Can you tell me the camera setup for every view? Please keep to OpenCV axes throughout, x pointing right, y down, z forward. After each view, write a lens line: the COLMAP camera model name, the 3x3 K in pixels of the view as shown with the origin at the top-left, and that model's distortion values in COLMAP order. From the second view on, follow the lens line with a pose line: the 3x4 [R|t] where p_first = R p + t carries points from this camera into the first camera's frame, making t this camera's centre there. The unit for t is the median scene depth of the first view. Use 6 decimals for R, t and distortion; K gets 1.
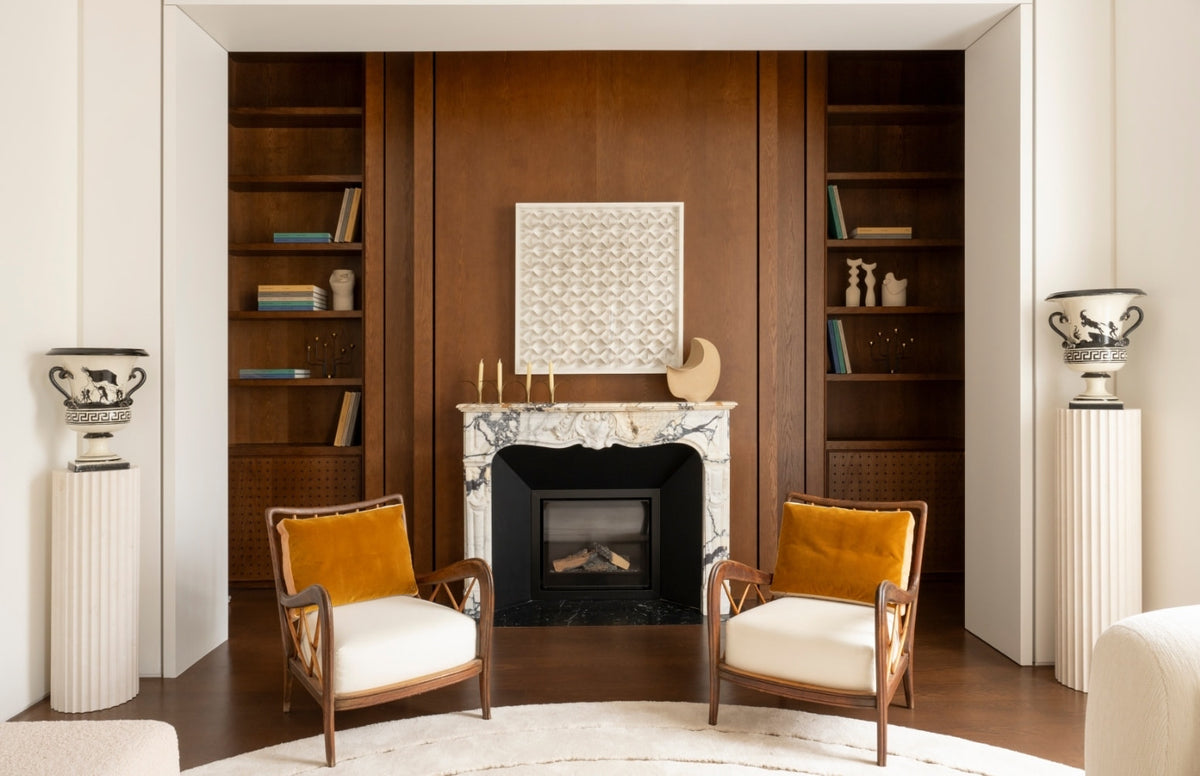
lens RADIAL K [[822.1, 0, 600.0], [0, 822.1, 378.4], [0, 0, 1]] dist [-0.005112, -0.000778]
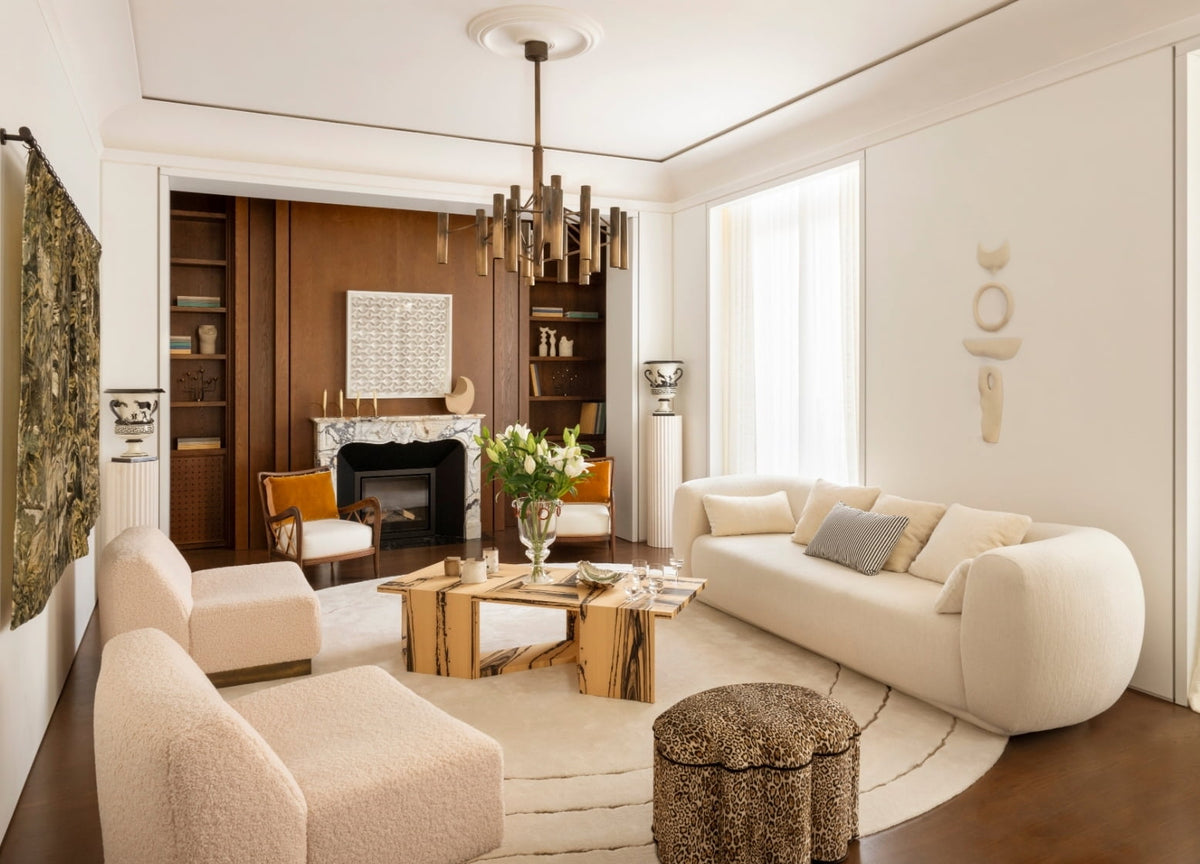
lens RADIAL K [[857.1, 0, 600.7], [0, 857.1, 386.1], [0, 0, 1]] dist [0.001349, 0.000287]
pose [[0.906256, -0.000574, 0.422728, -0.371637], [-0.000491, 0.999997, 0.002411, -0.034467], [-0.422728, -0.002393, 0.906253, -0.725203]]
